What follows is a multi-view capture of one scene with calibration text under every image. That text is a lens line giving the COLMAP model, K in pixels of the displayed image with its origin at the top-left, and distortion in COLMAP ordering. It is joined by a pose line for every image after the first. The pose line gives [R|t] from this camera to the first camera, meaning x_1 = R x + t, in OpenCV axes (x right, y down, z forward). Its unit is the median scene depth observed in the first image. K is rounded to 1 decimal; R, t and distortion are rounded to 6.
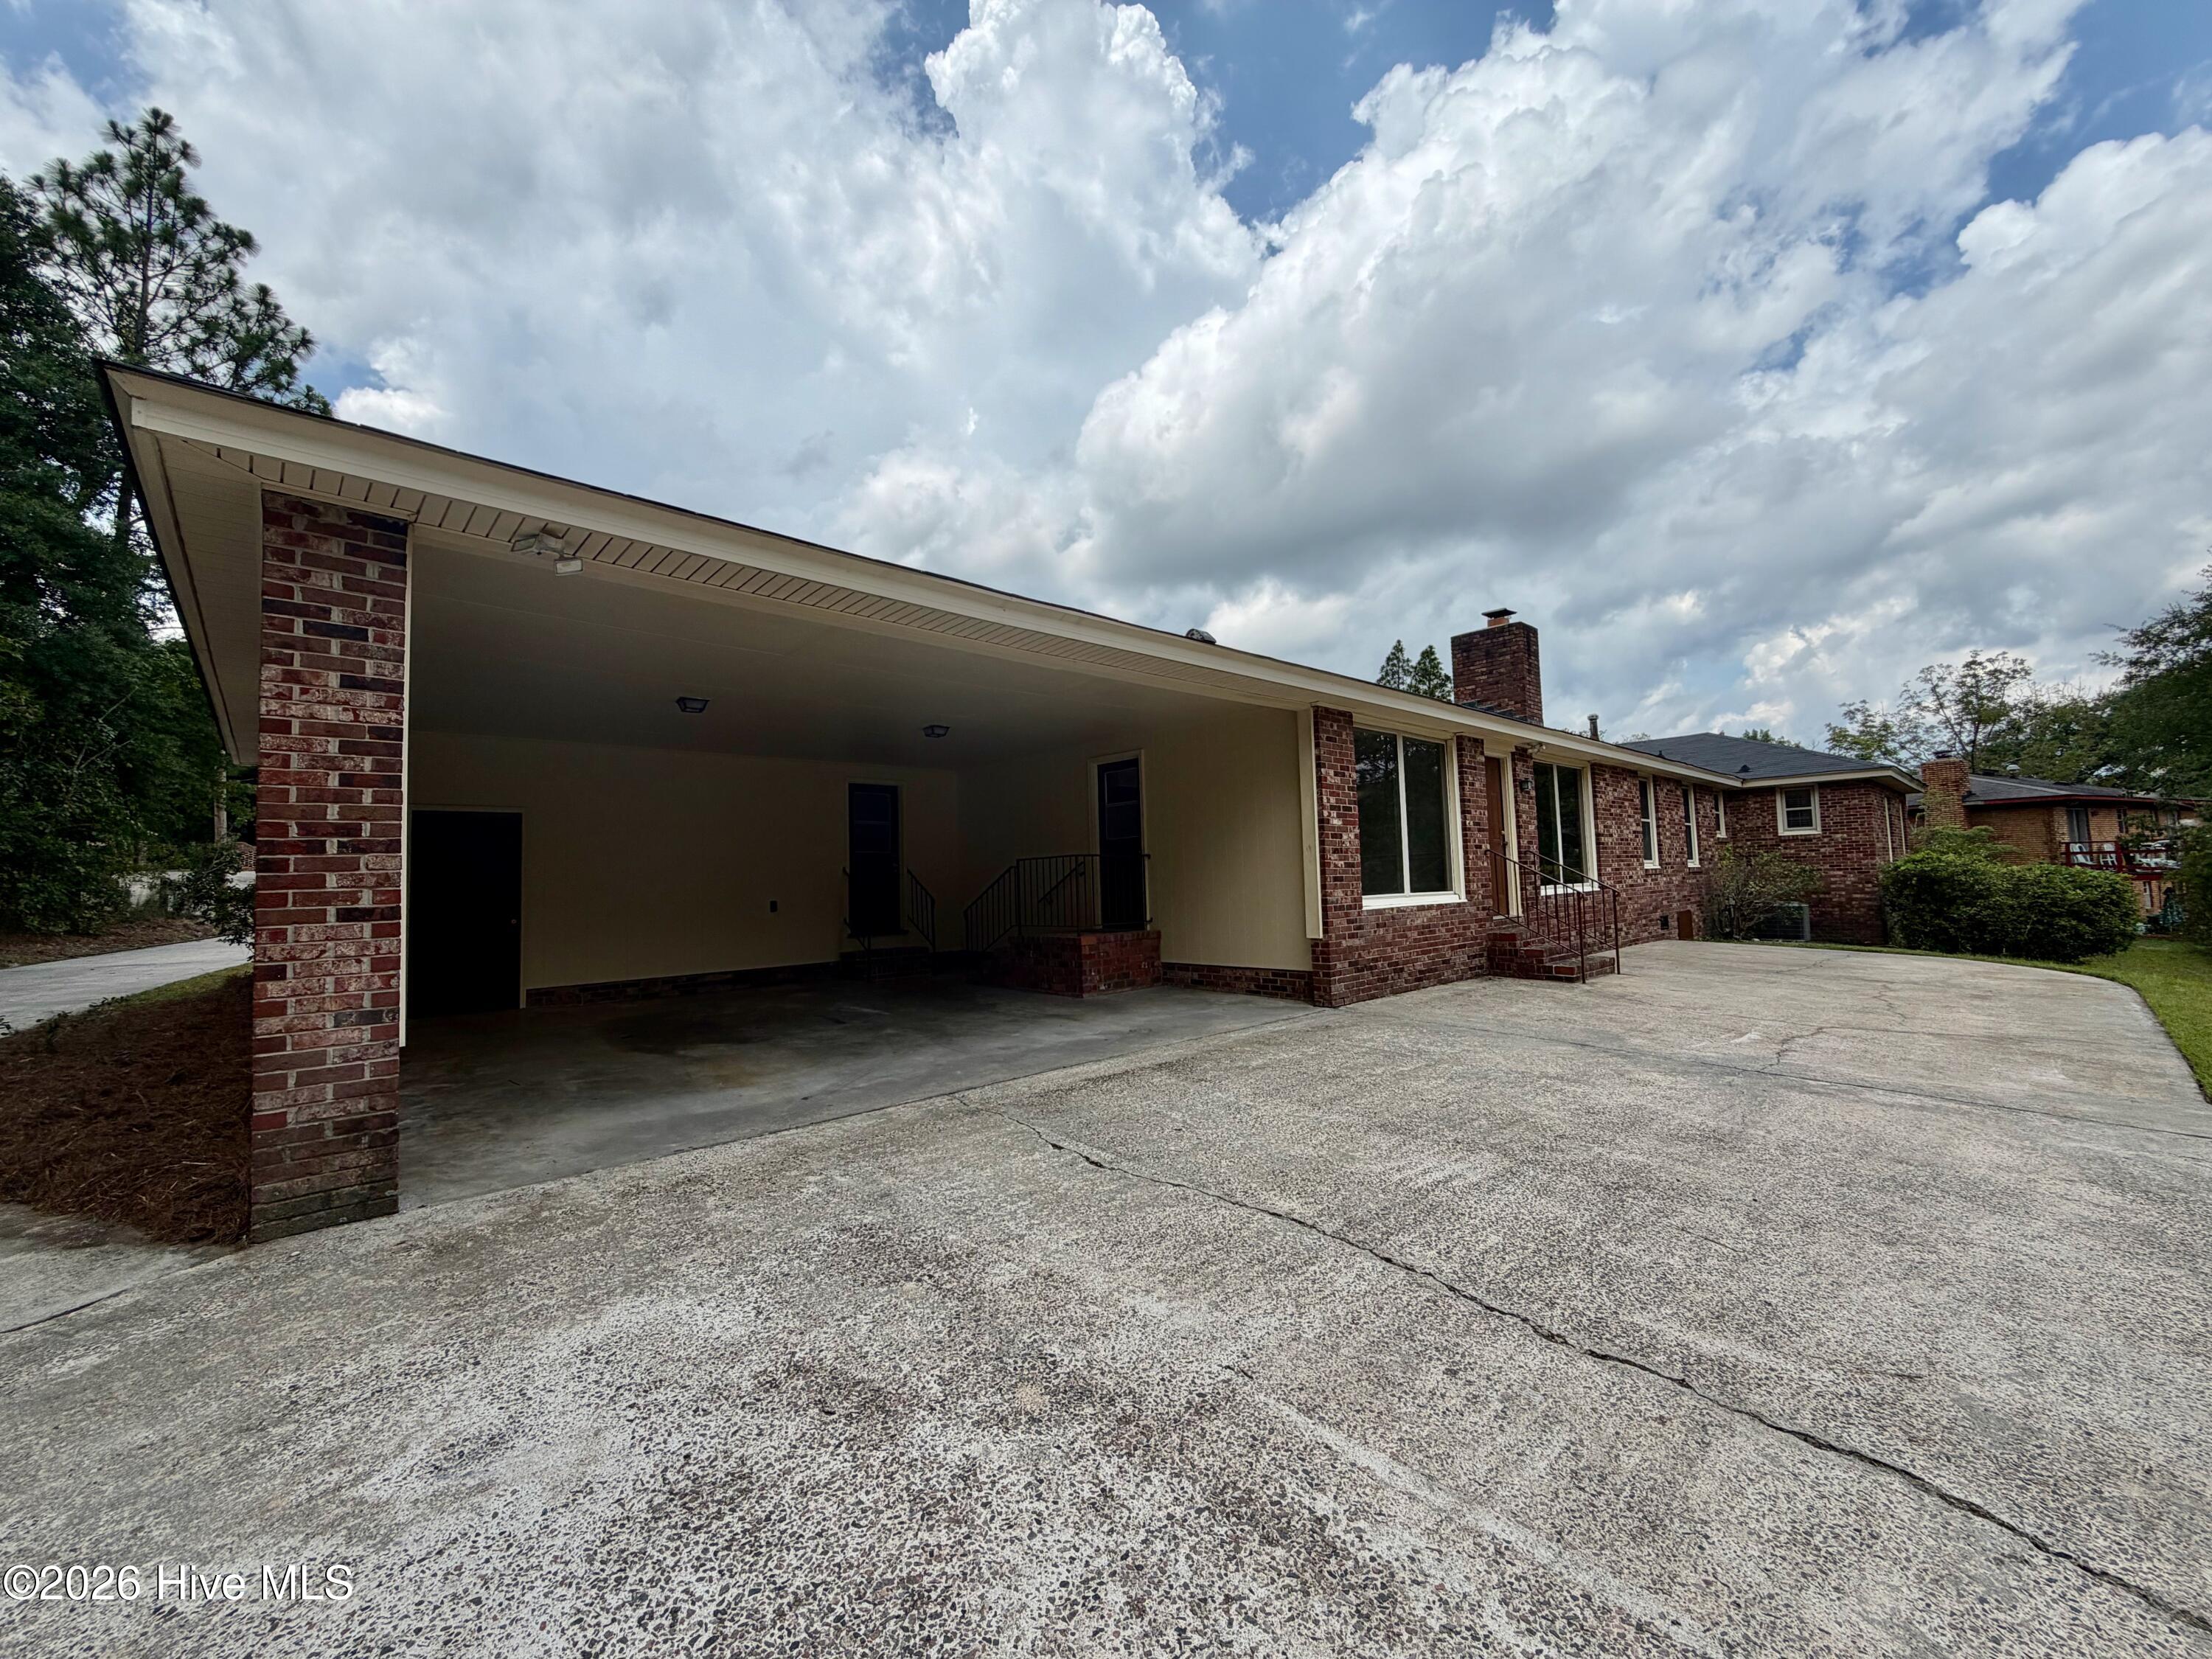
lens RADIAL K [[881.0, 0, 1006.9], [0, 881.0, 861.8], [0, 0, 1]] dist [-0.002619, -0.003481]
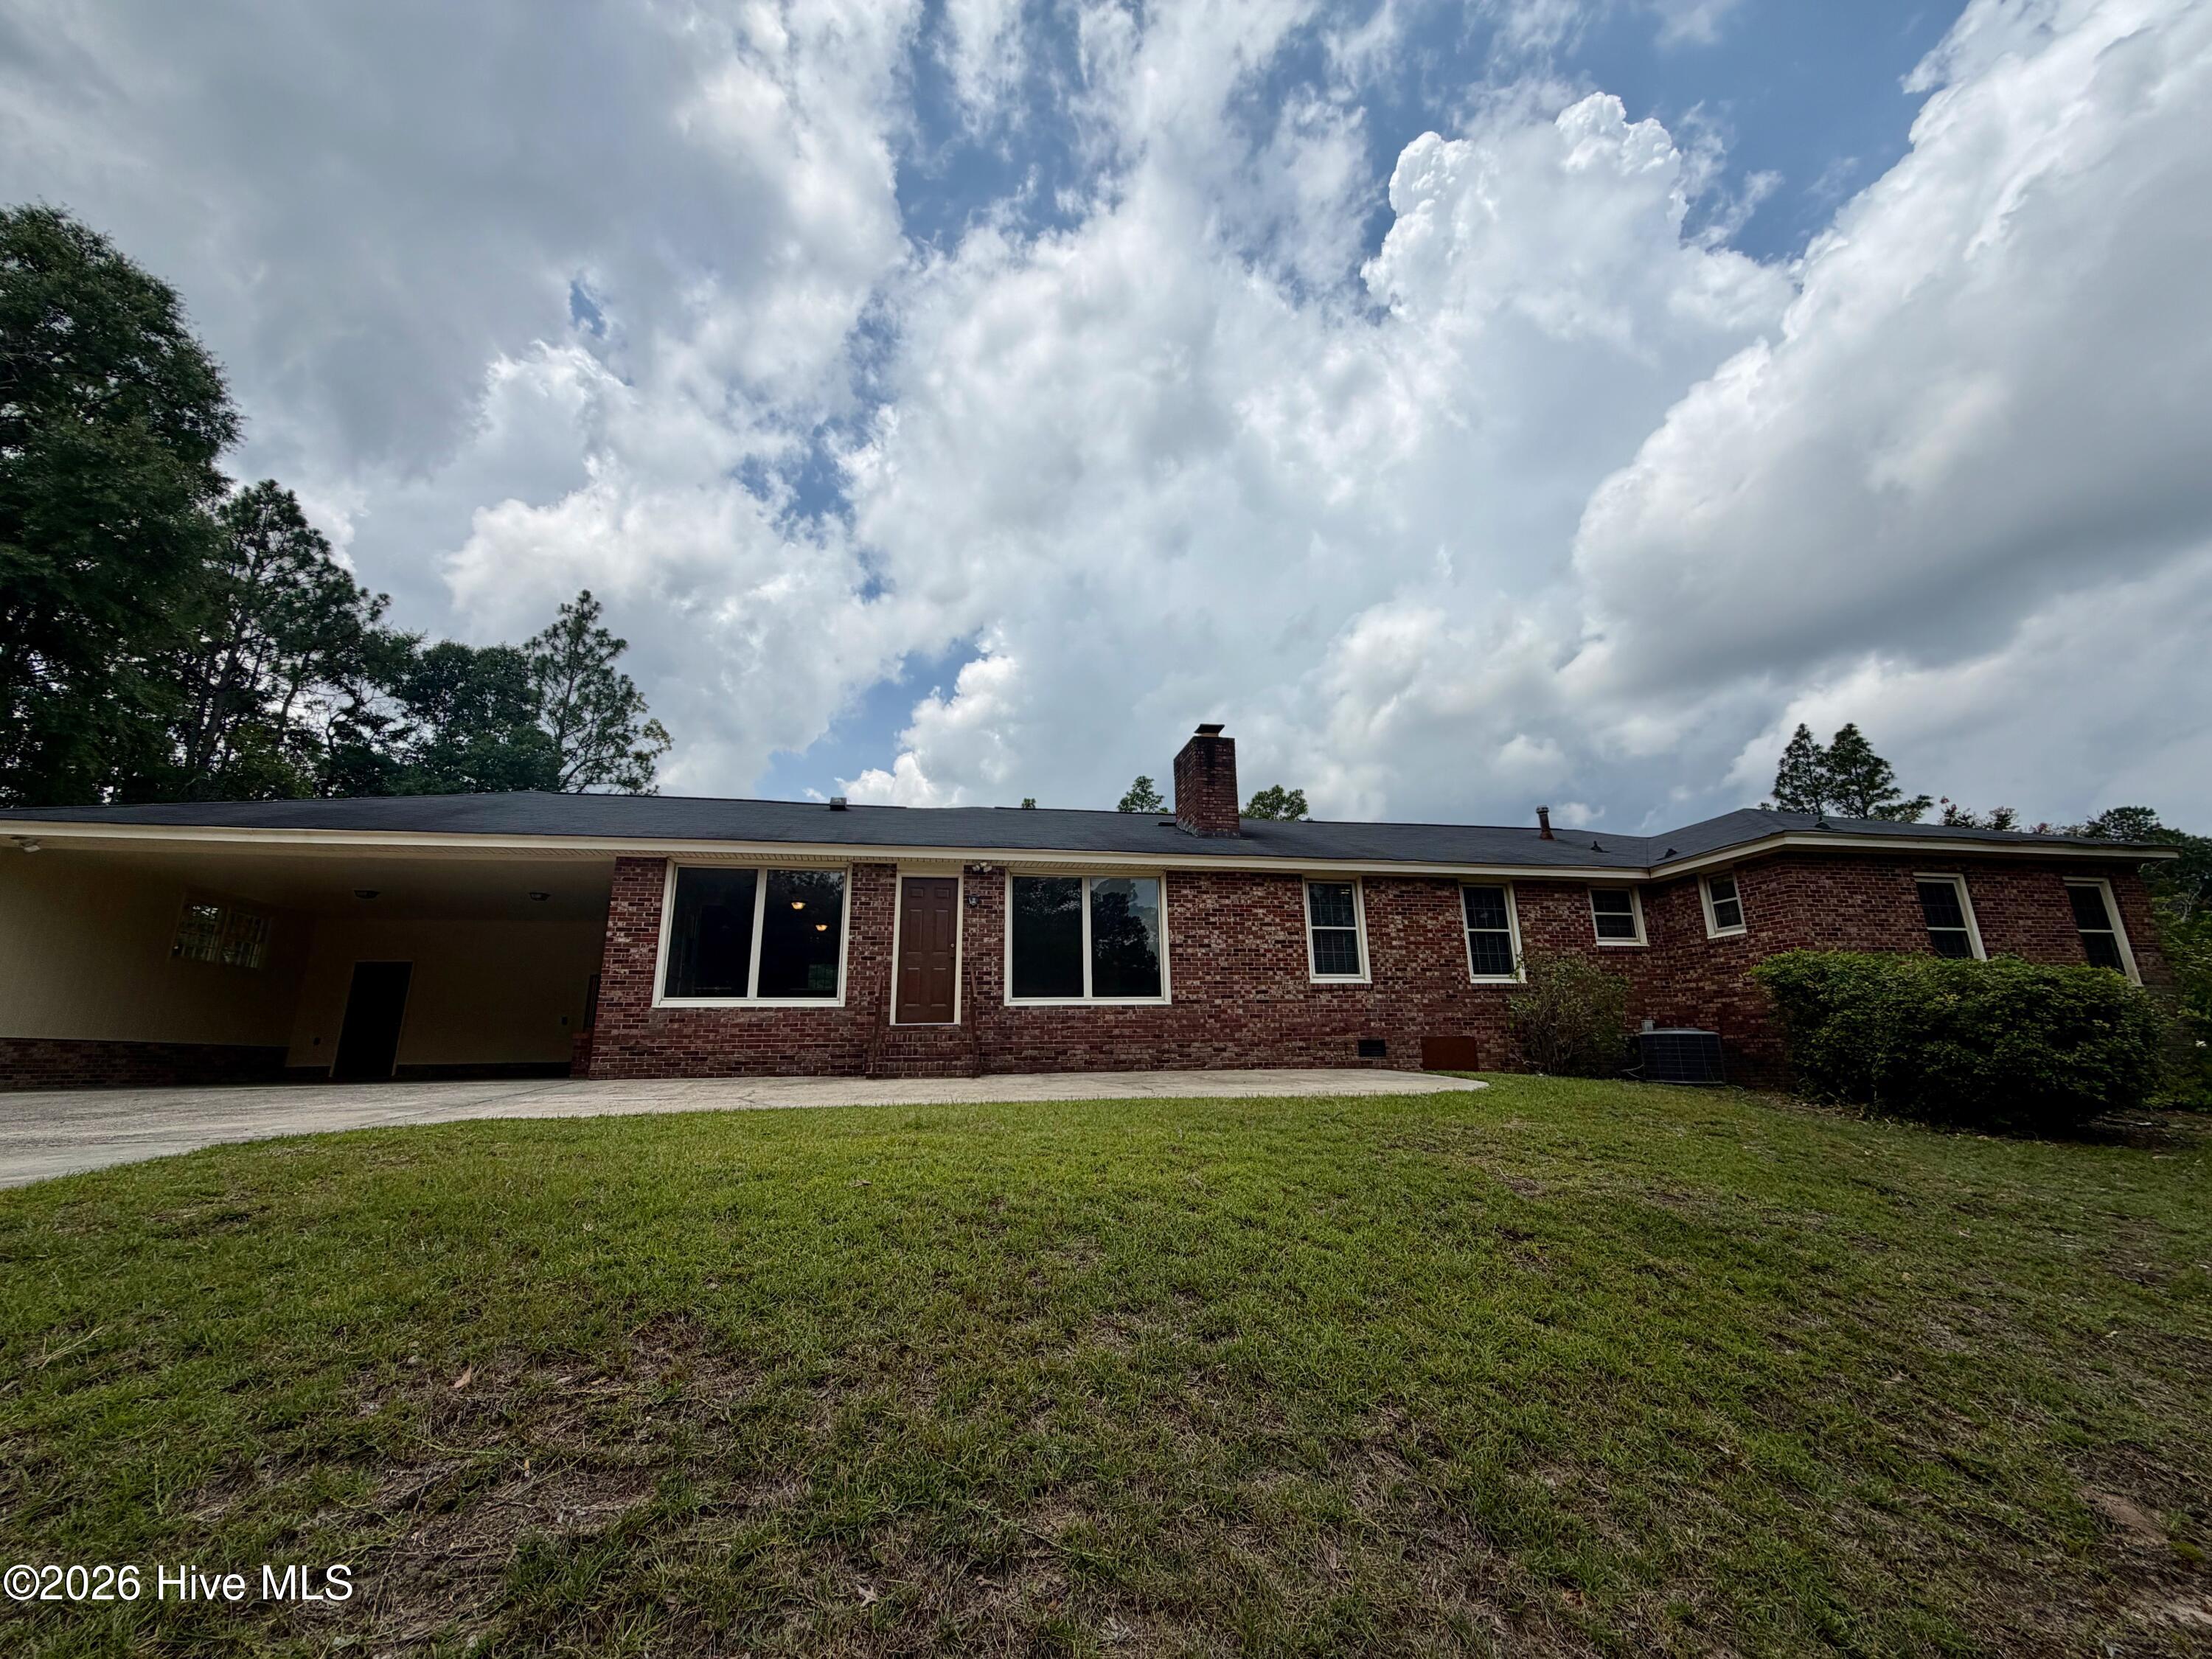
lens RADIAL K [[881.0, 0, 1093.4], [0, 881.0, 875.7], [0, 0, 1]] dist [-0.002619, -0.003481]
pose [[0.844838, -0.090949, -0.527235, 0.851501], [0.002646, 0.986144, -0.165872, 0.040059], [0.535015, 0.138740, 0.833372, 0.106755]]
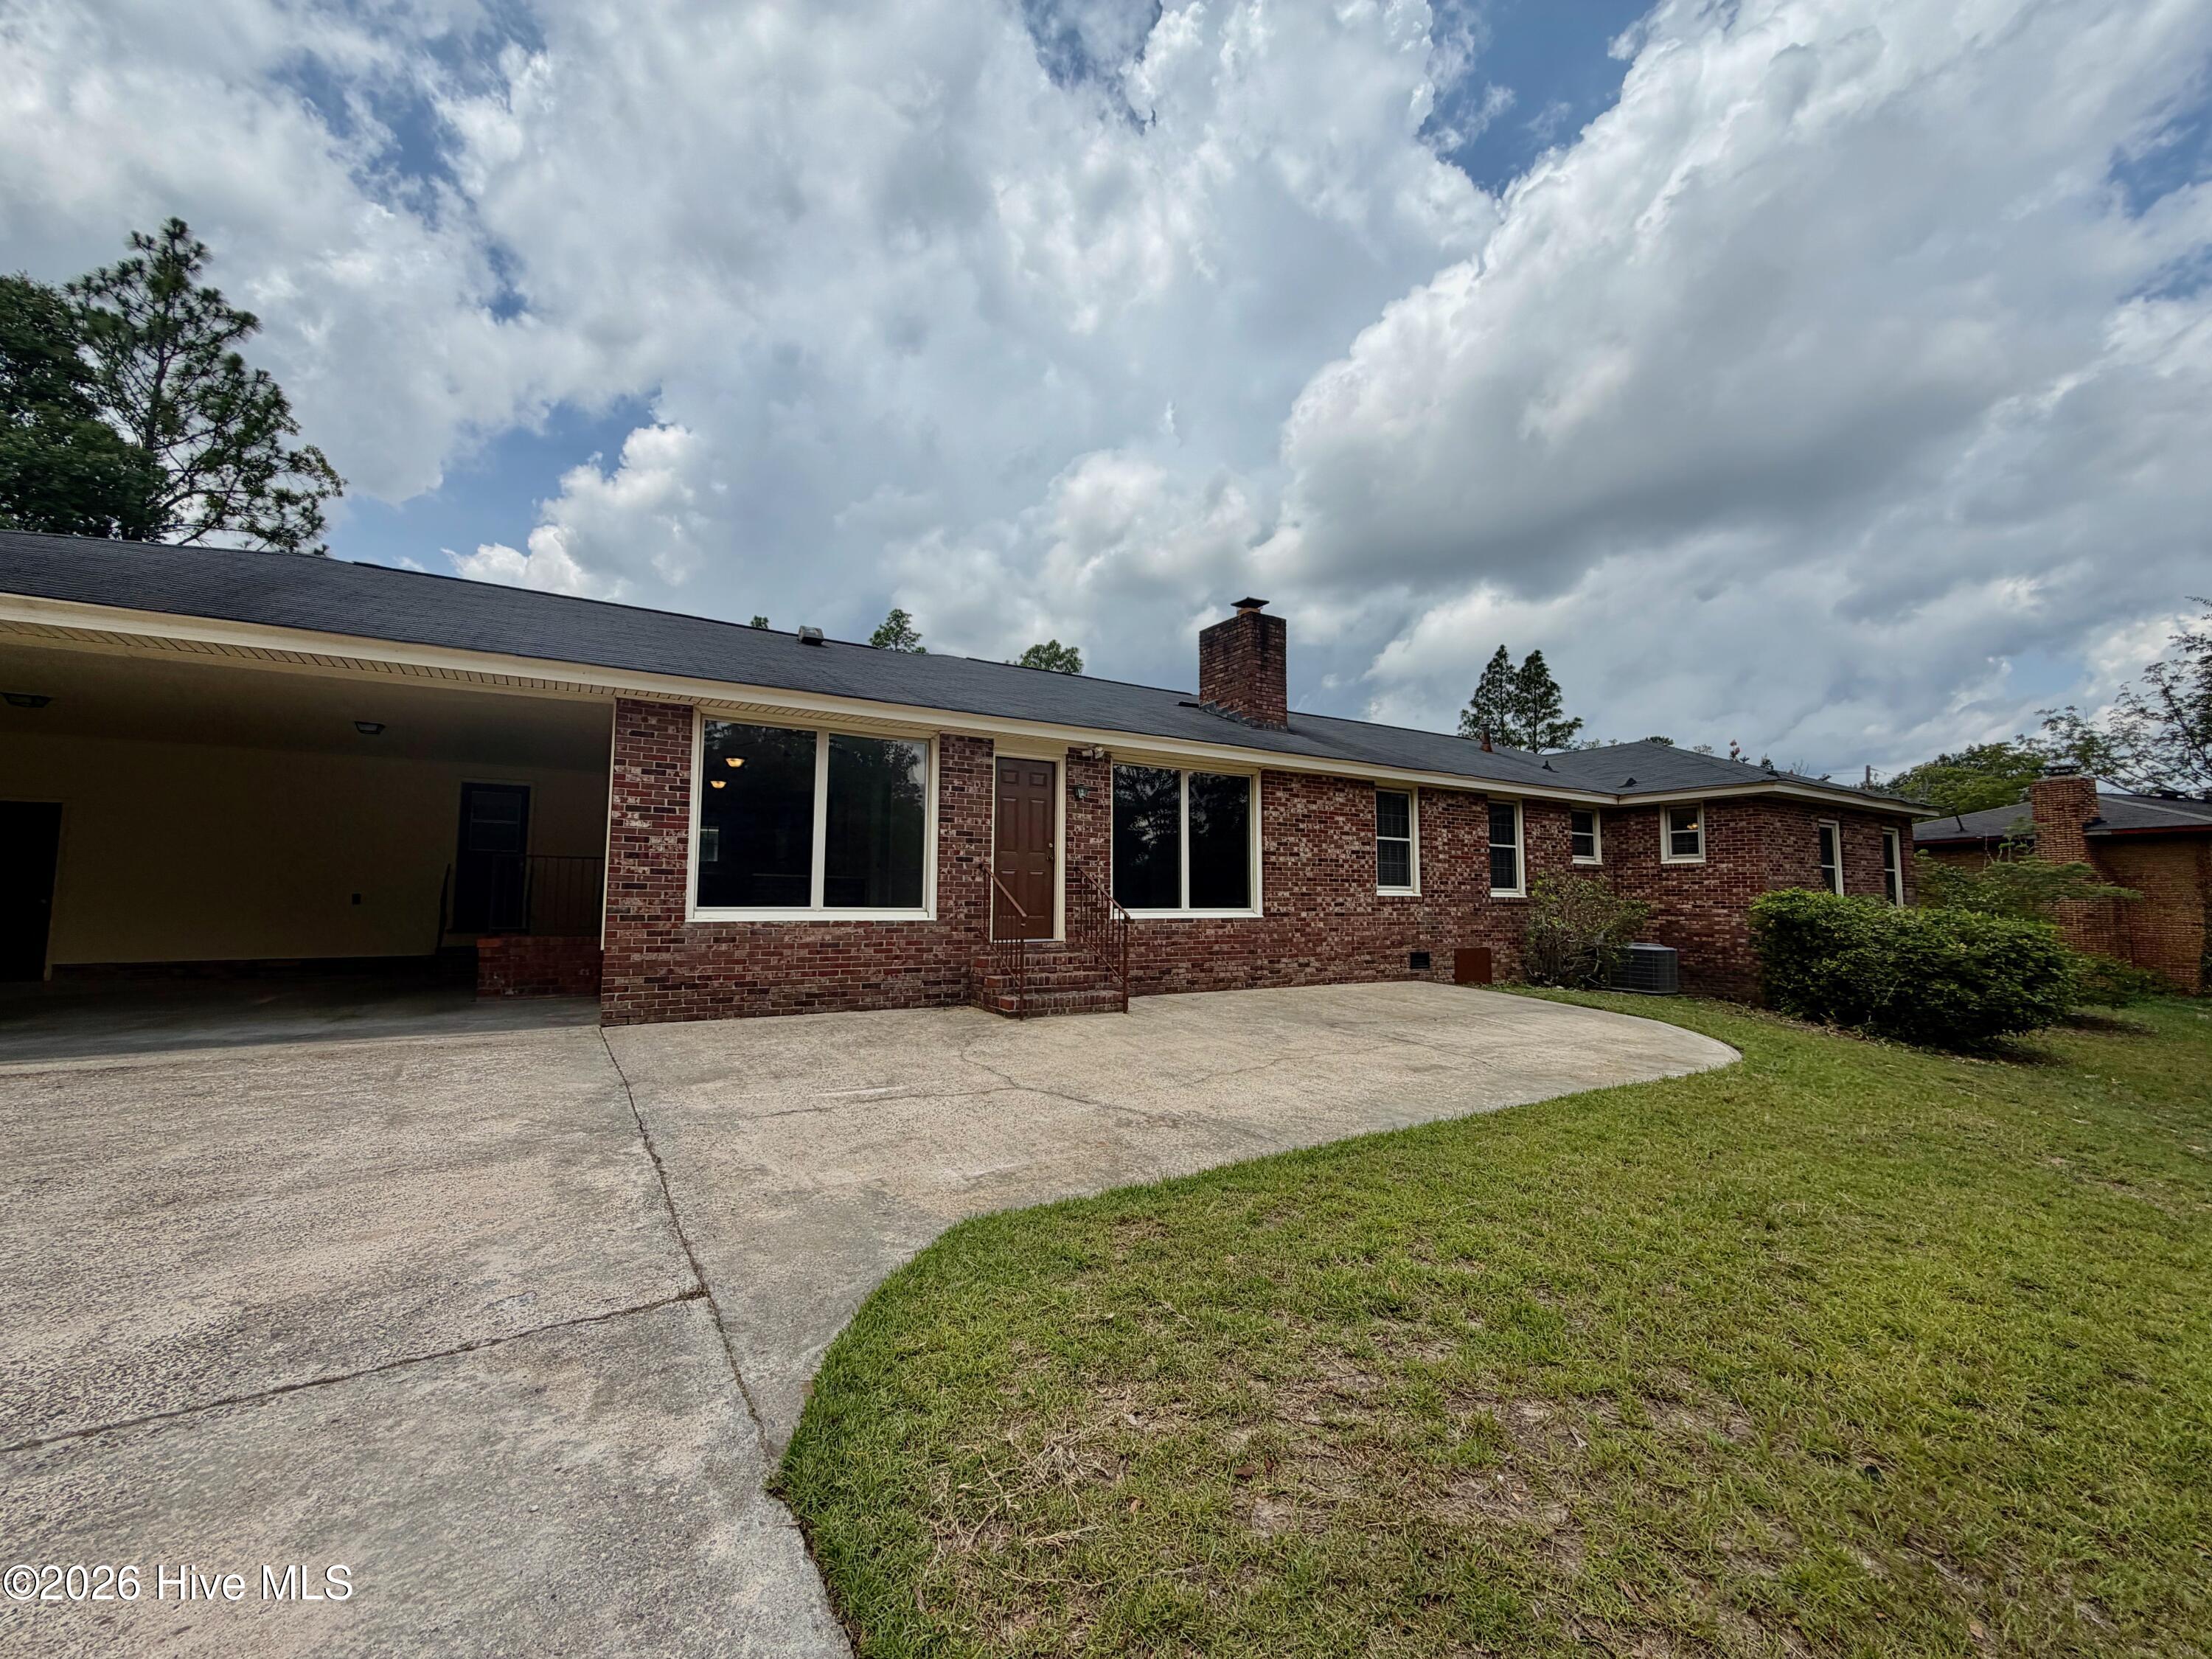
lens RADIAL K [[881.0, 0, 1073.8], [0, 881.0, 878.1], [0, 0, 1]] dist [-0.002619, -0.003481]
pose [[0.977466, 0.034260, -0.208295, 0.514601], [-0.032428, 0.999400, 0.012202, -0.008301], [0.208588, -0.005172, 0.977990, 0.077791]]
